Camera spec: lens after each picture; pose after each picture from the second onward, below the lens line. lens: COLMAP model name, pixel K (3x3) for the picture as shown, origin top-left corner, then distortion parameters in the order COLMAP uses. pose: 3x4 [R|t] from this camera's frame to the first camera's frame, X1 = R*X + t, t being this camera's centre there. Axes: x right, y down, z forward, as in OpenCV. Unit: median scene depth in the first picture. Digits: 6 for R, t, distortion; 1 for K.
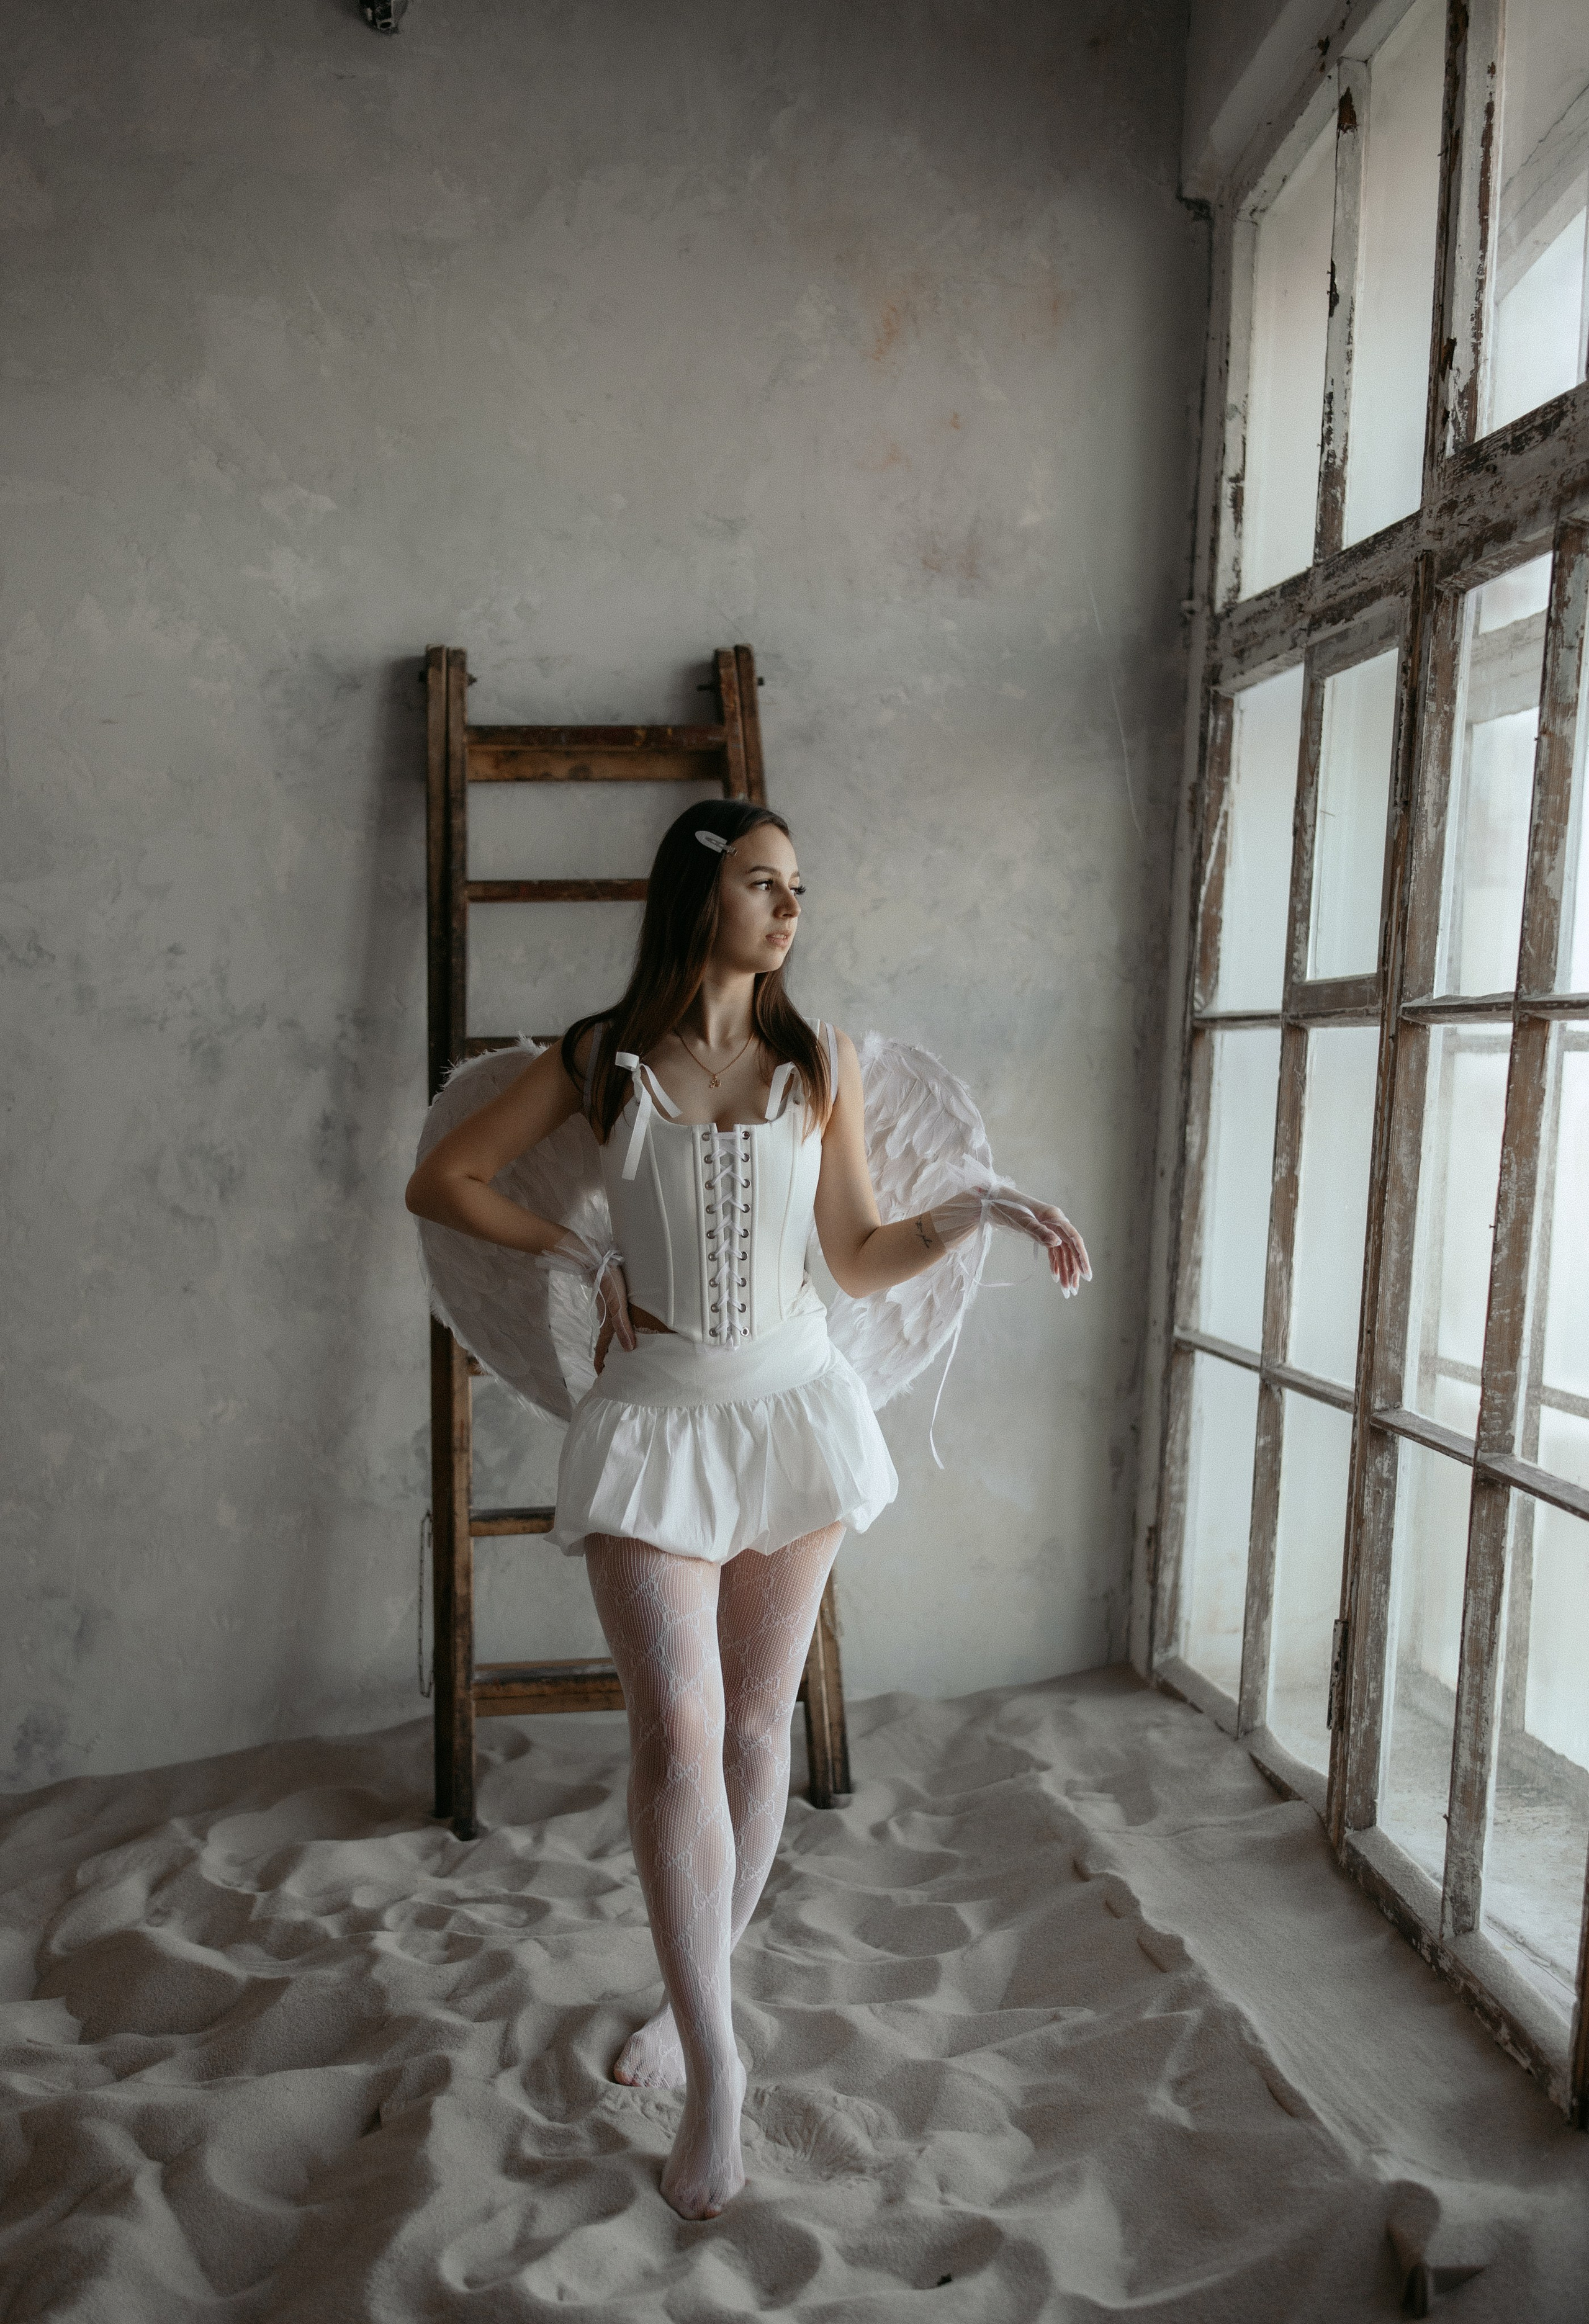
lens RADIAL K [[2505.3, 0, 794.5], [0, 2505.3, 1162.0], [0, 0, 1]] dist [0.093201, -0.185924]
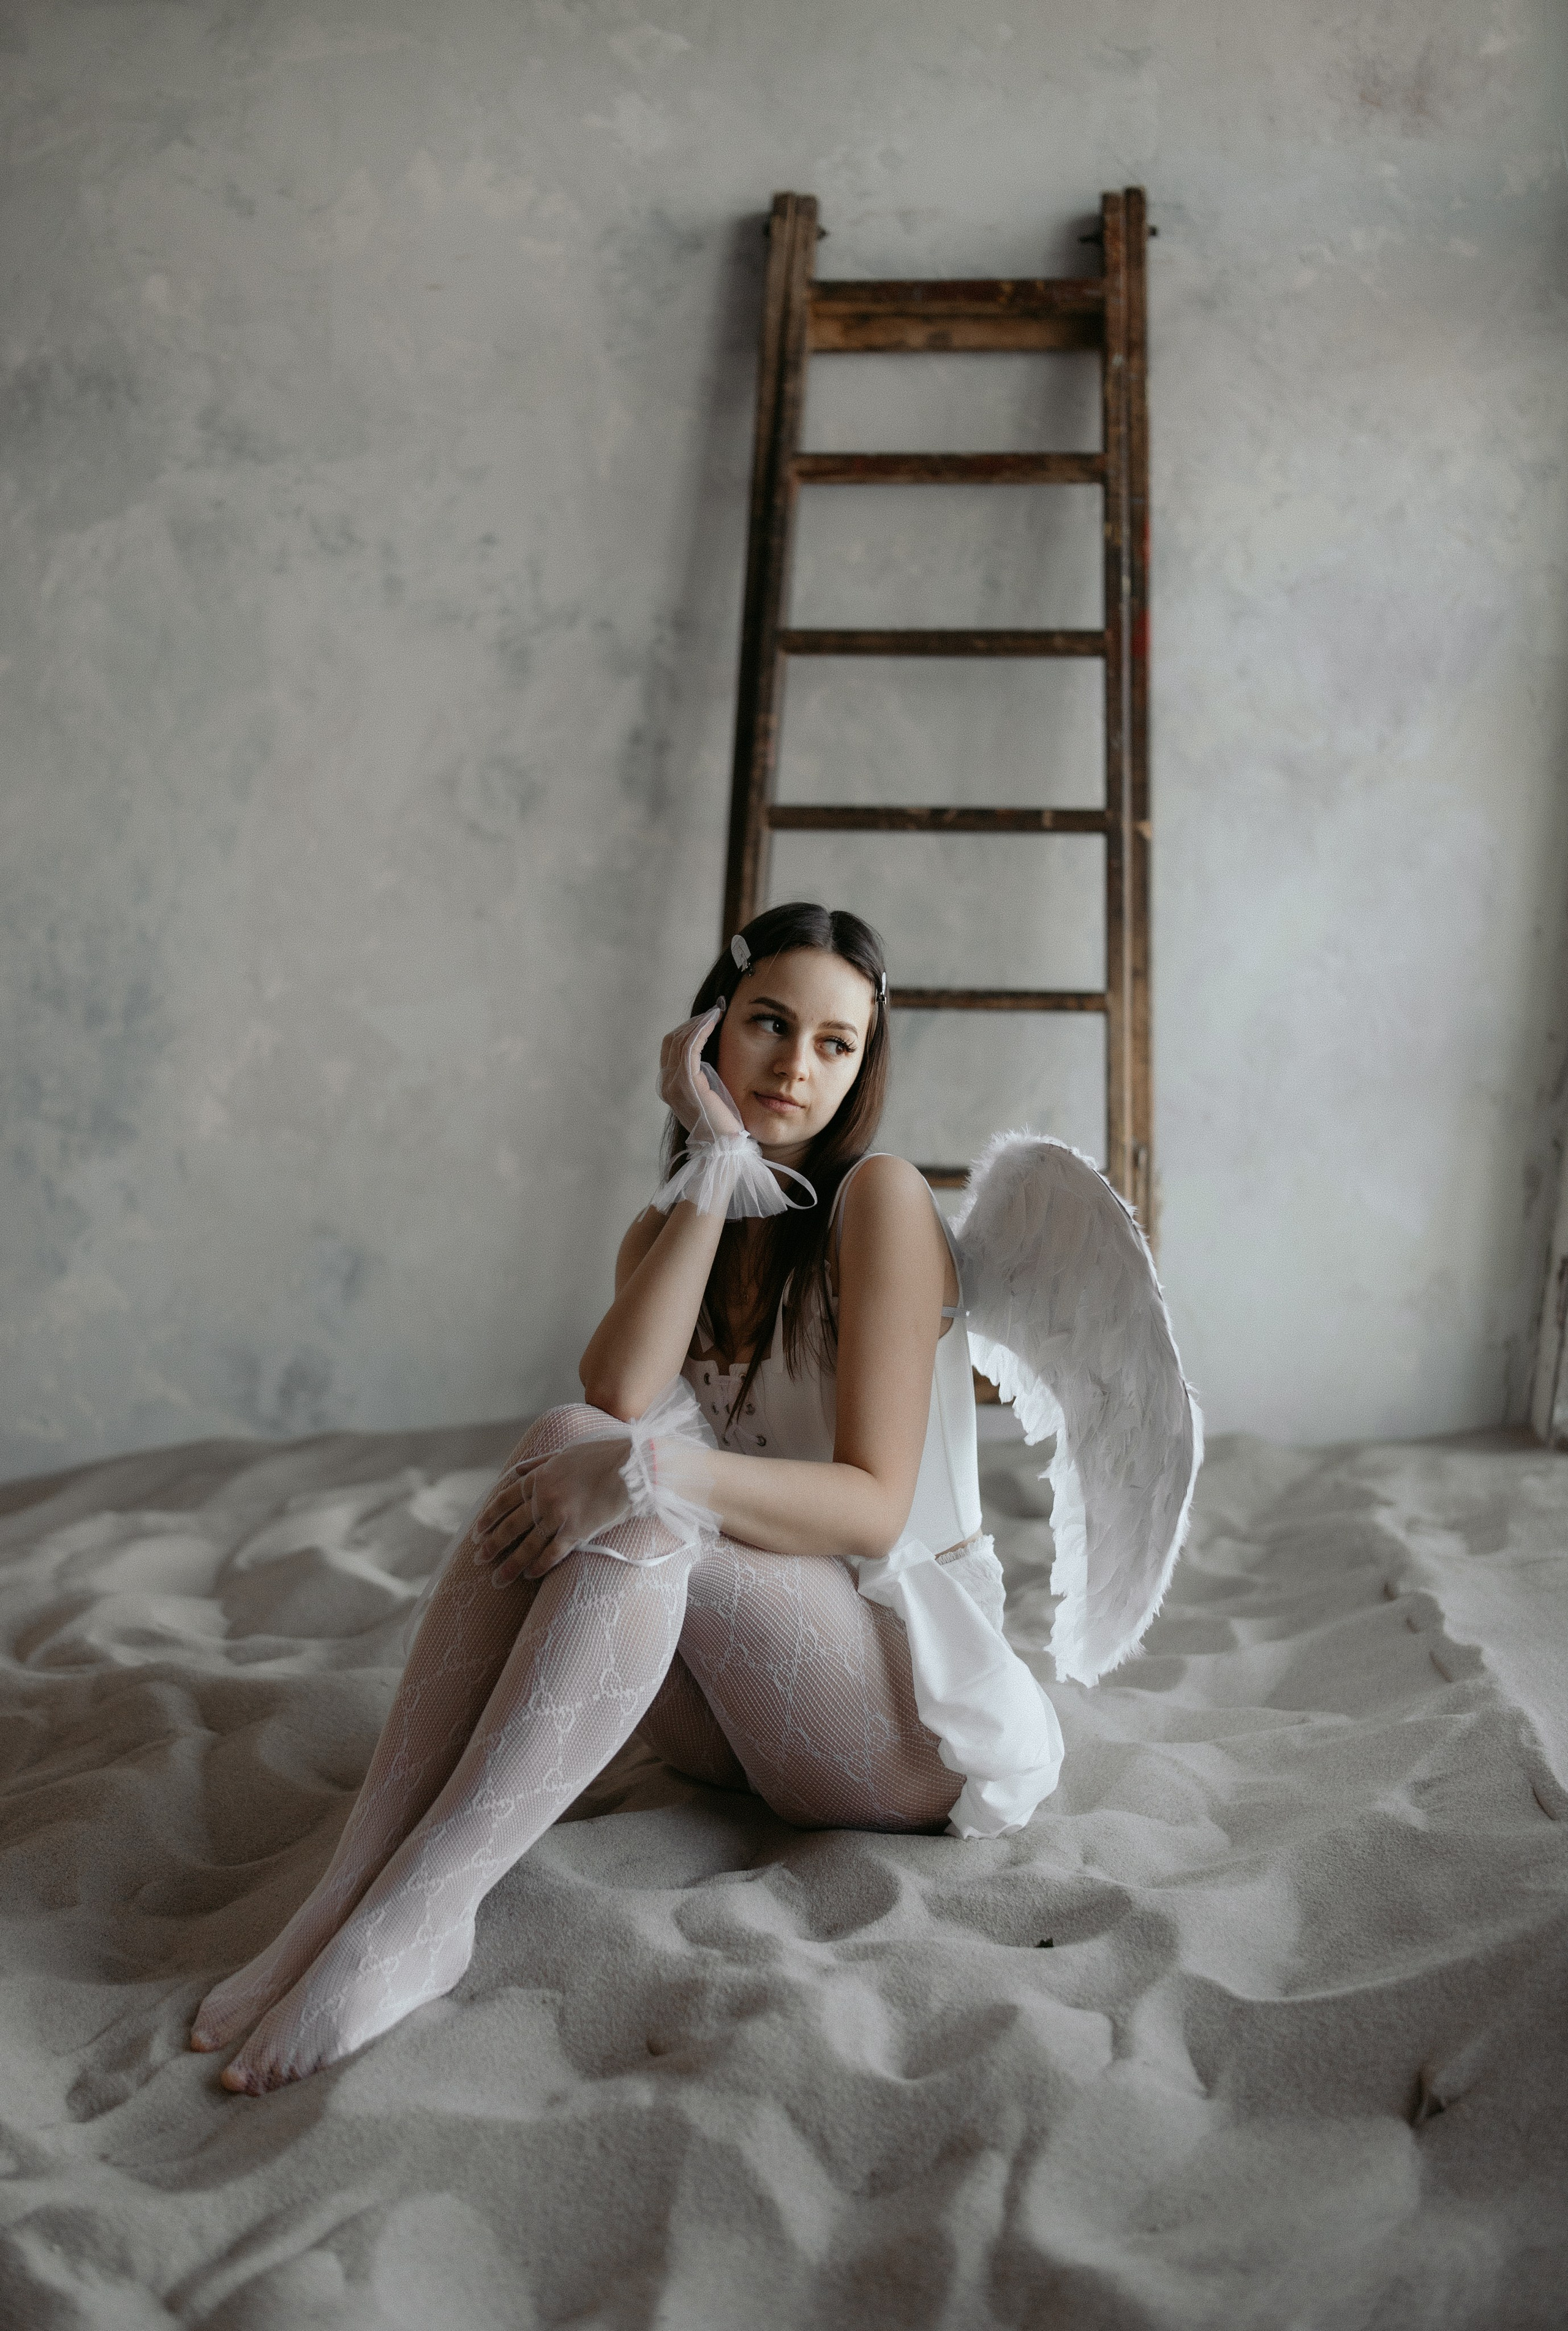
lens RADIAL K [[2479.2, 0, 784.0], [0, 2479.2, 1165.5], [0, 0, 1]] dist [0.074175, -0.277253]
pose [[0.967731, 0.066308, -0.243105, 0.092287], [-0.064423, 0.997799, 0.015707, 0.121080], [0.243611, 0.000461, 0.969873, 0.150509]]
